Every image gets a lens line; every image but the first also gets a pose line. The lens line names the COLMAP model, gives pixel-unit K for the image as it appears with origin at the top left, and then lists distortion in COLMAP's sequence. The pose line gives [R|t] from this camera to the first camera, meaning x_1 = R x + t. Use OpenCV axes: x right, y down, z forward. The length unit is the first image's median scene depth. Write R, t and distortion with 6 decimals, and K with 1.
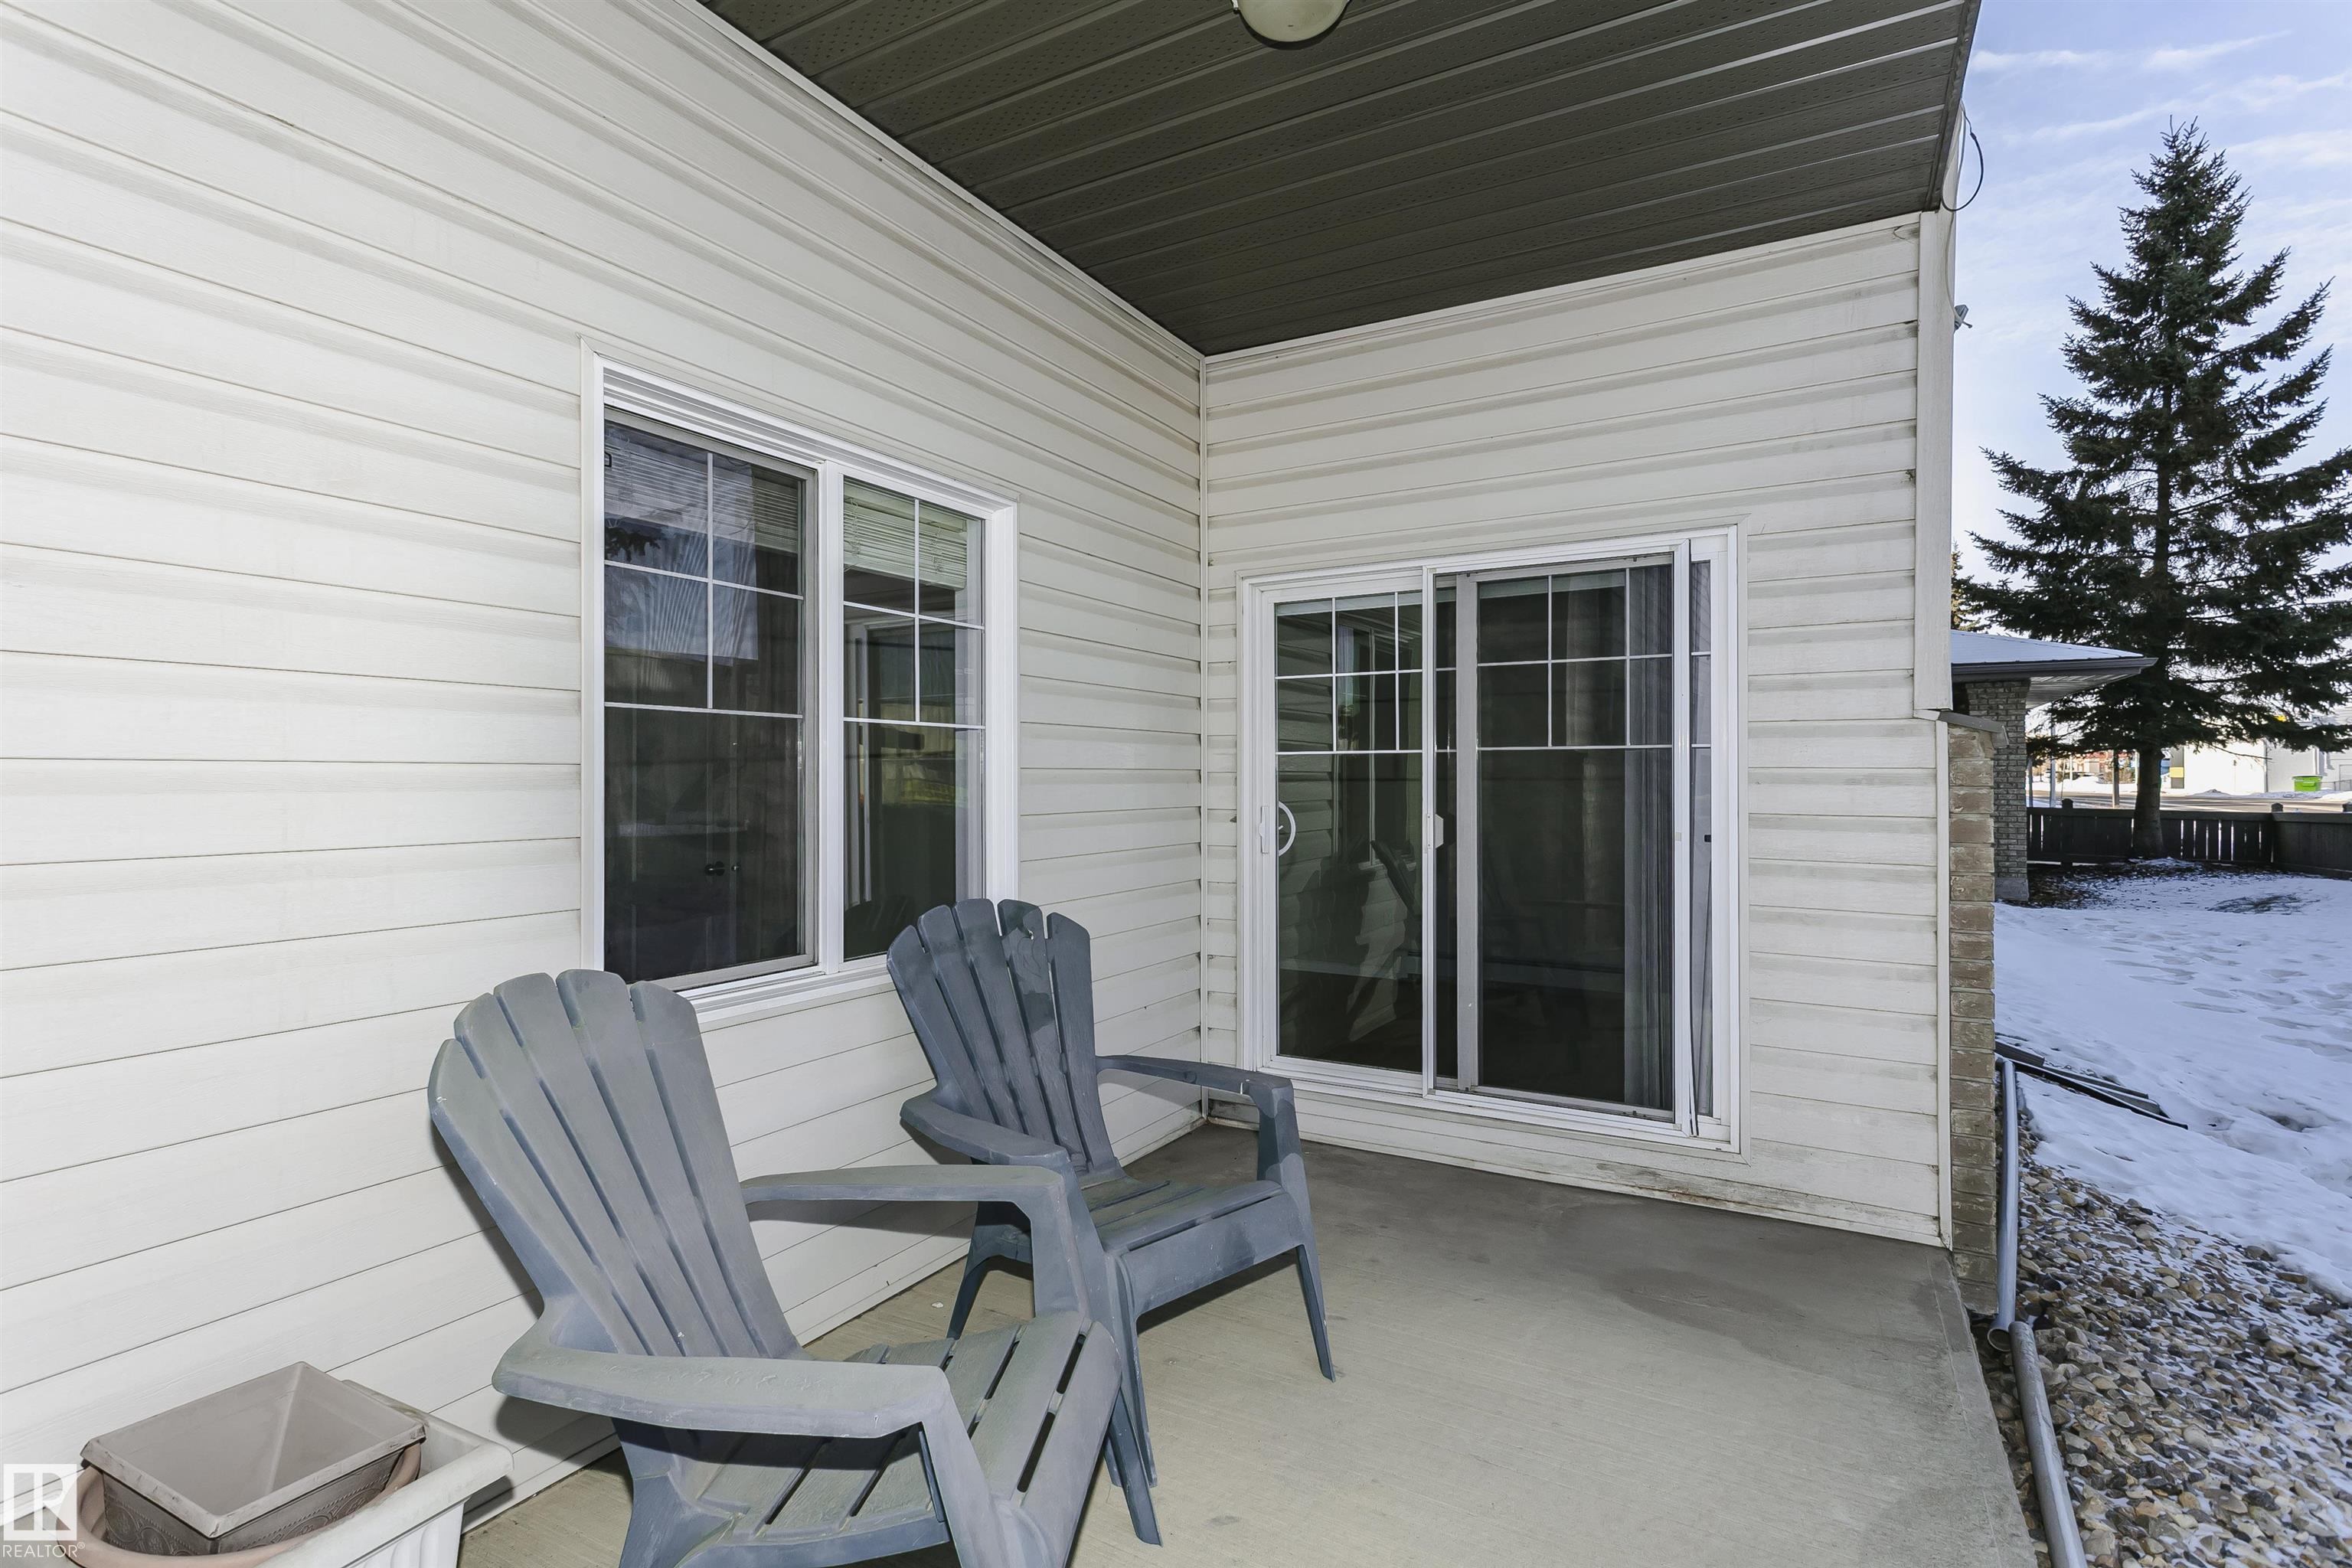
lens RADIAL K [[1142.0, 0, 1168.2], [0, 1142.0, 773.5], [0, 0, 1]] dist [-0.003997, -0.000526]
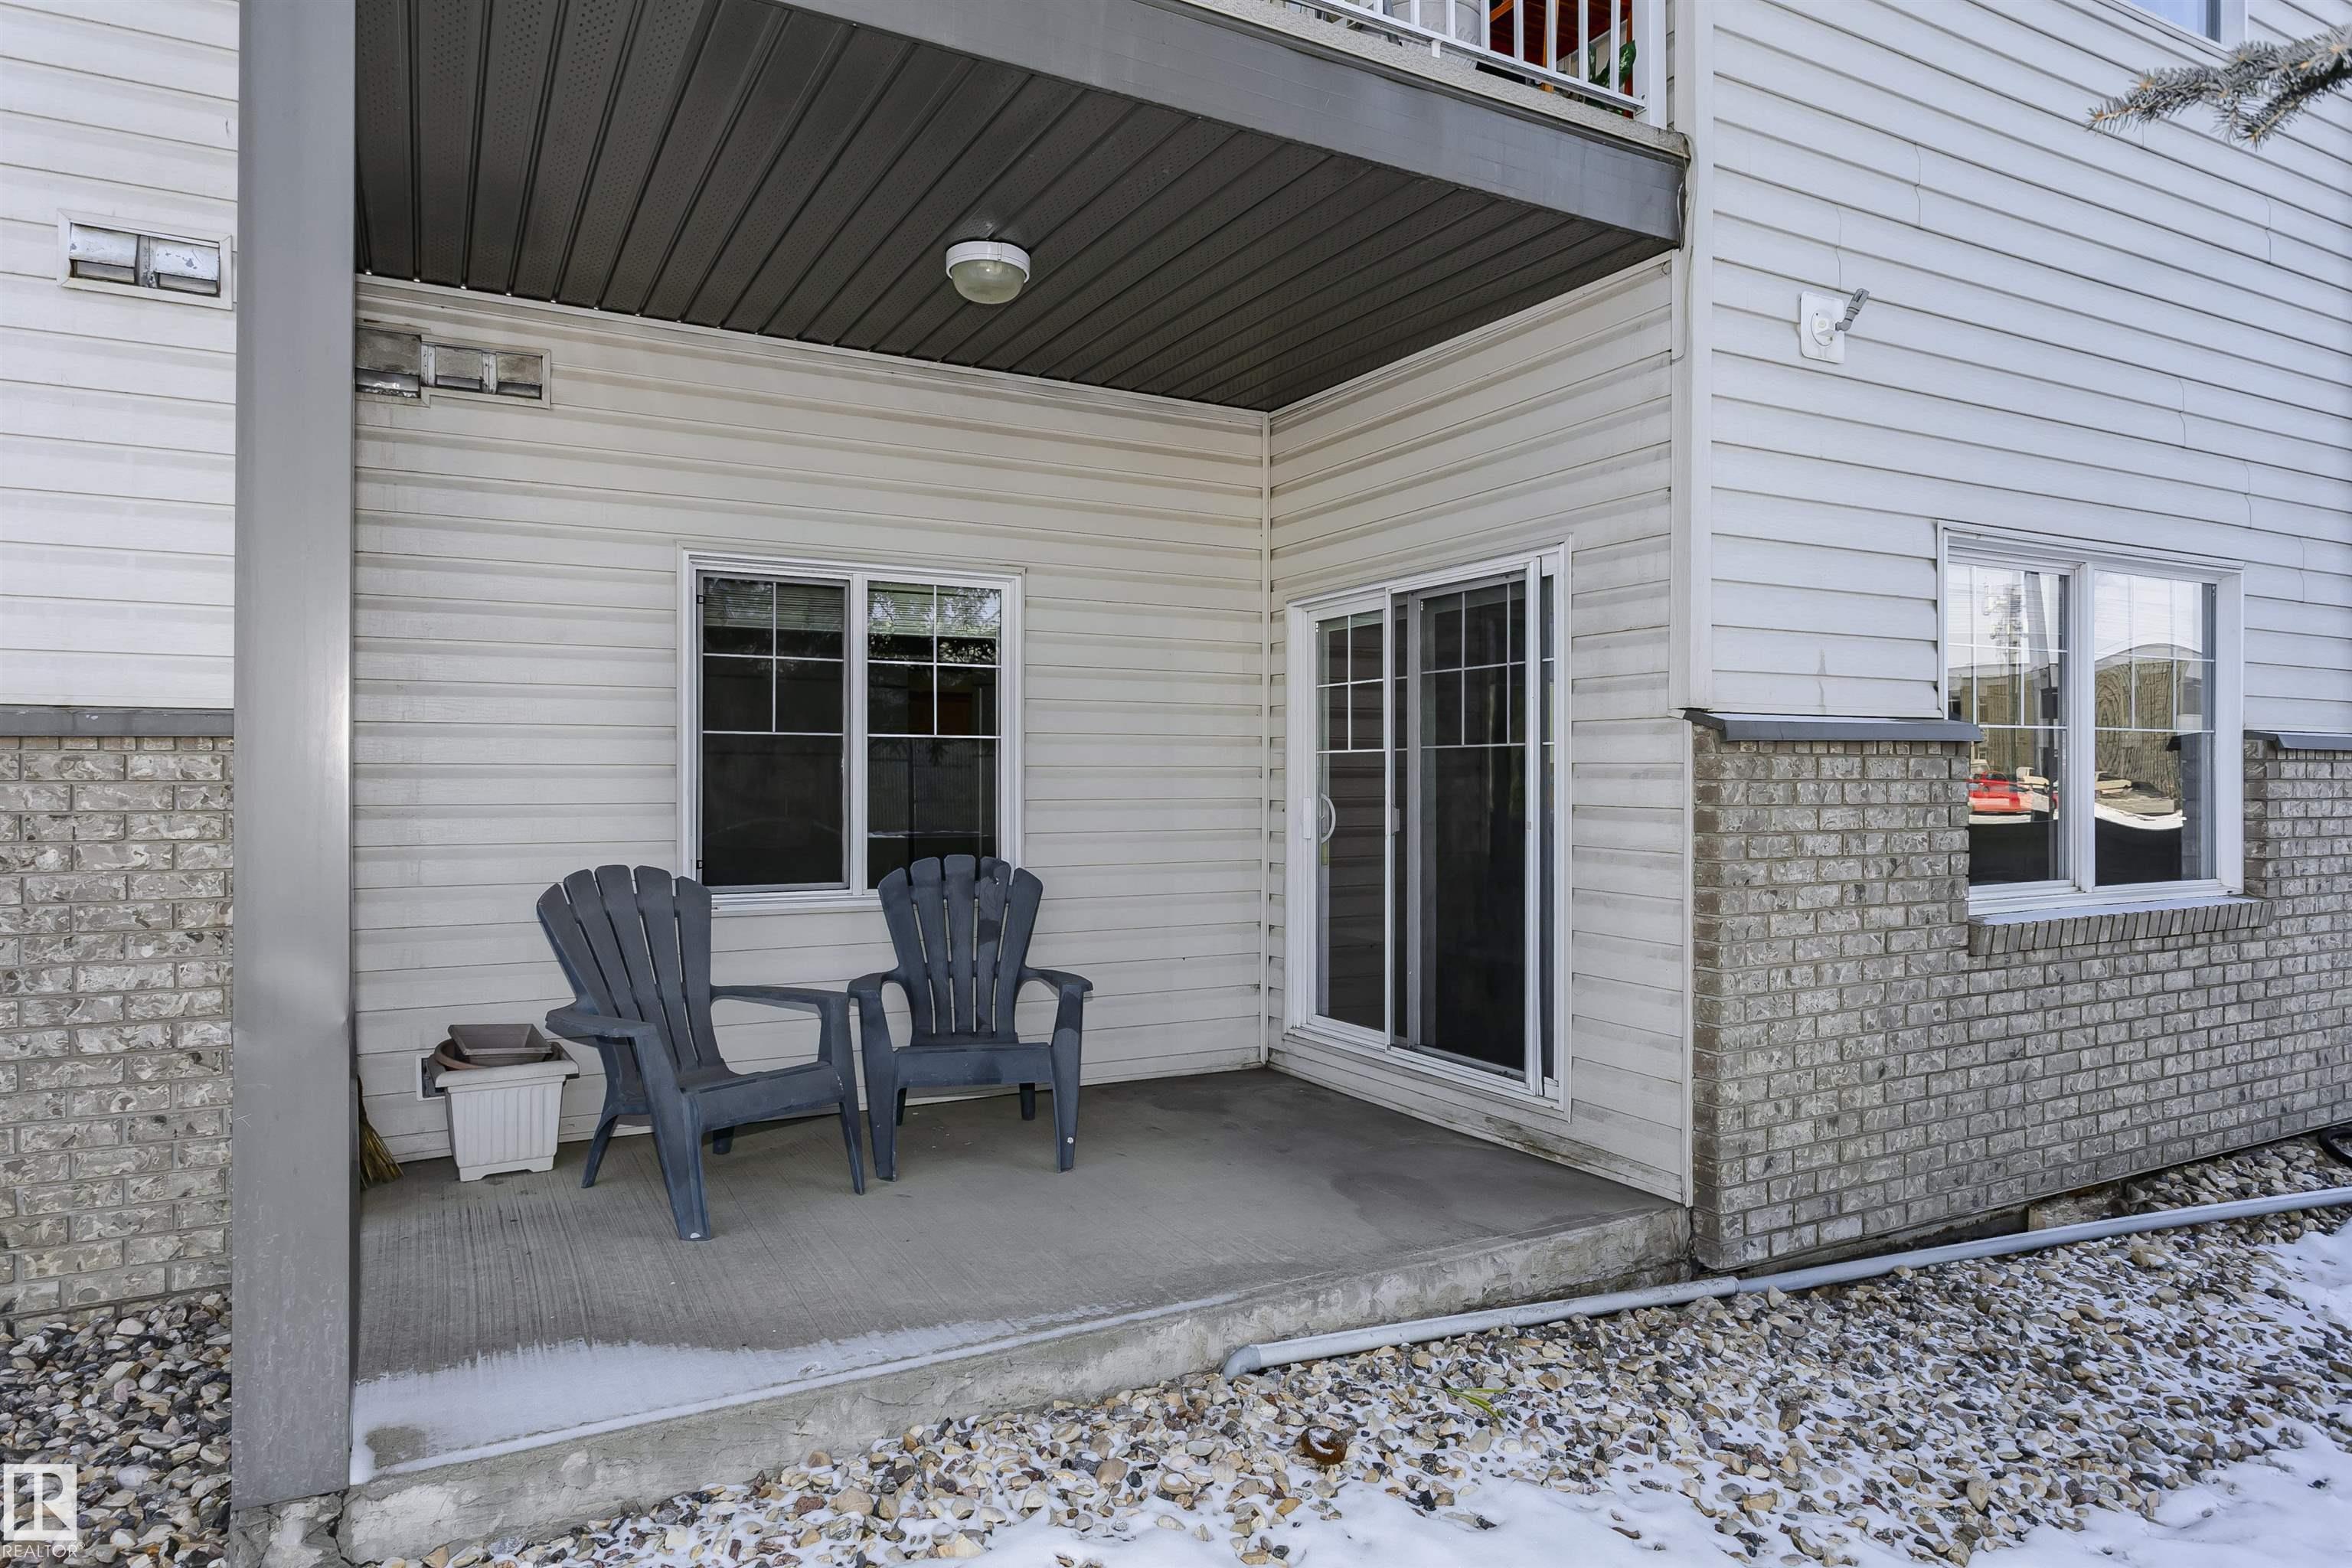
lens RADIAL K [[1433.5, 0, 1176.9], [0, 1433.5, 786.3], [0, 0, 1]] dist [-0.029356, -0.000588]
pose [[0.851637, 0.003221, -0.524121, 0.910690], [0.000150, 0.999980, 0.006390, 0.008507], [0.524131, -0.005521, 0.851620, -0.376920]]
